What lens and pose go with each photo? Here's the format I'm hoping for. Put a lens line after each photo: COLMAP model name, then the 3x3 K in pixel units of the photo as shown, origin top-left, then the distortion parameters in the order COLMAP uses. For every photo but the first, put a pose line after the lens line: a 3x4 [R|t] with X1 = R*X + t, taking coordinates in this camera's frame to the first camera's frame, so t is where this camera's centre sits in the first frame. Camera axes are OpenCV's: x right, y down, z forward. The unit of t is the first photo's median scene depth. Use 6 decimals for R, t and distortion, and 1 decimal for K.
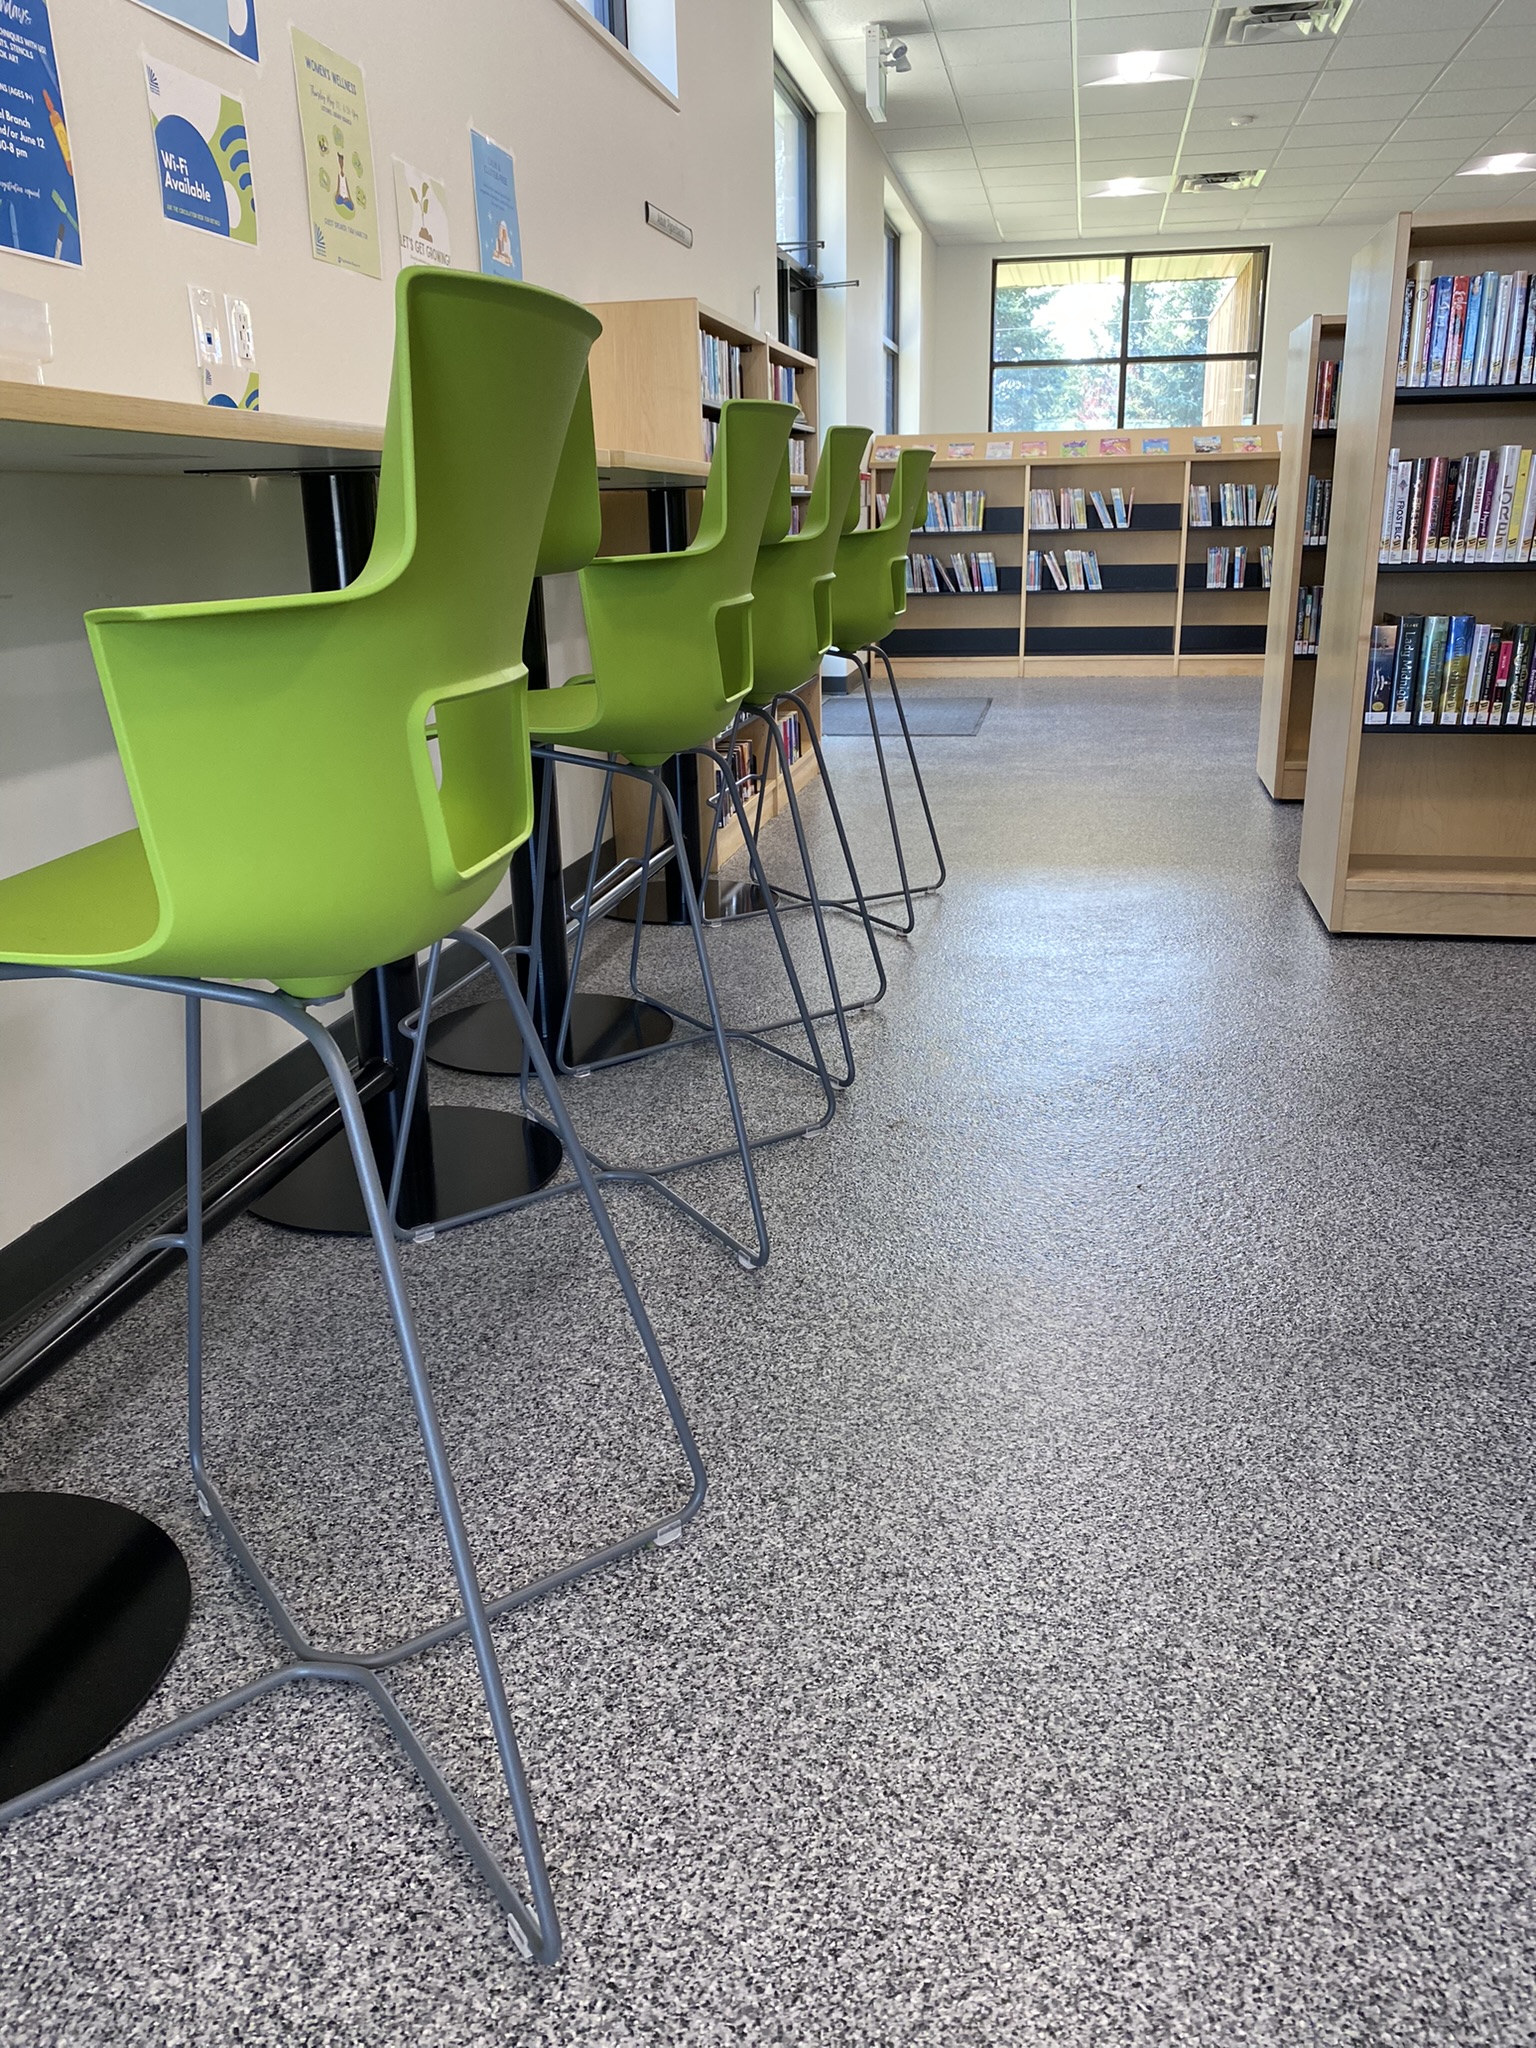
lens RADIAL K [[1558.3, 0, 771.9], [0, 1558.3, 1022.2], [0, 0, 1]] dist [0.076134, -0.090944]
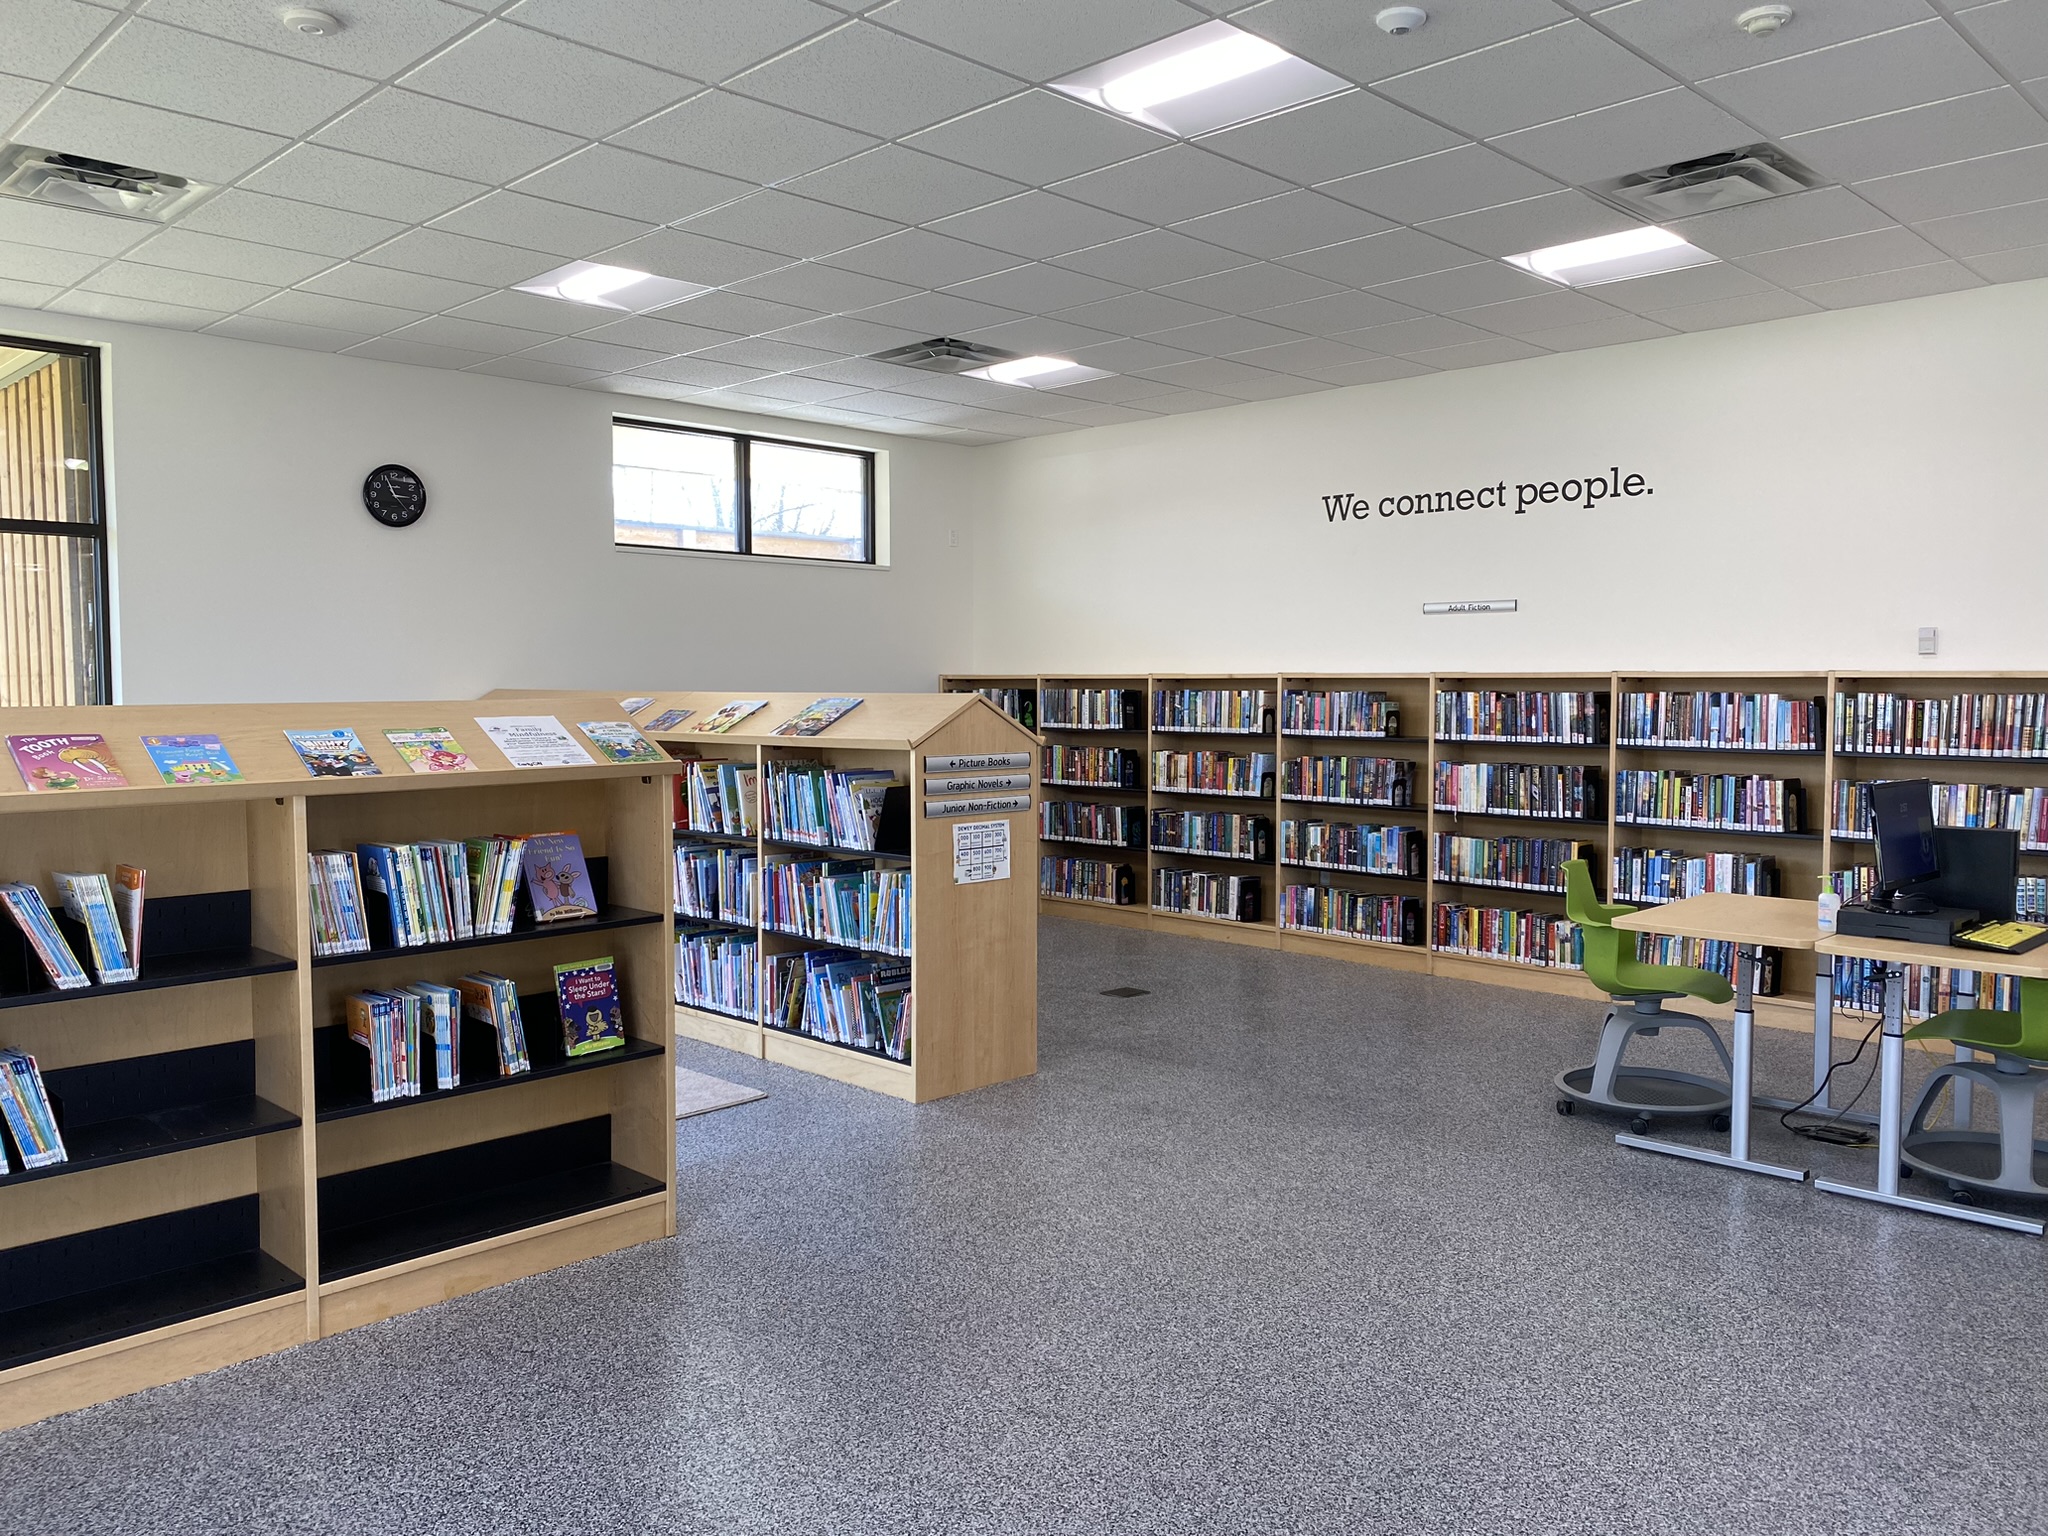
lens RADIAL K [[1558.3, 0, 1034.6], [0, 1558.3, 784.9], [0, 0, 1]] dist [0.076134, -0.090944]
pose [[0.556970, -0.038022, 0.829662, 0.051139], [0.249599, 0.960436, -0.123546, -0.266541], [-0.792140, 0.275894, 0.544424, 0.651996]]
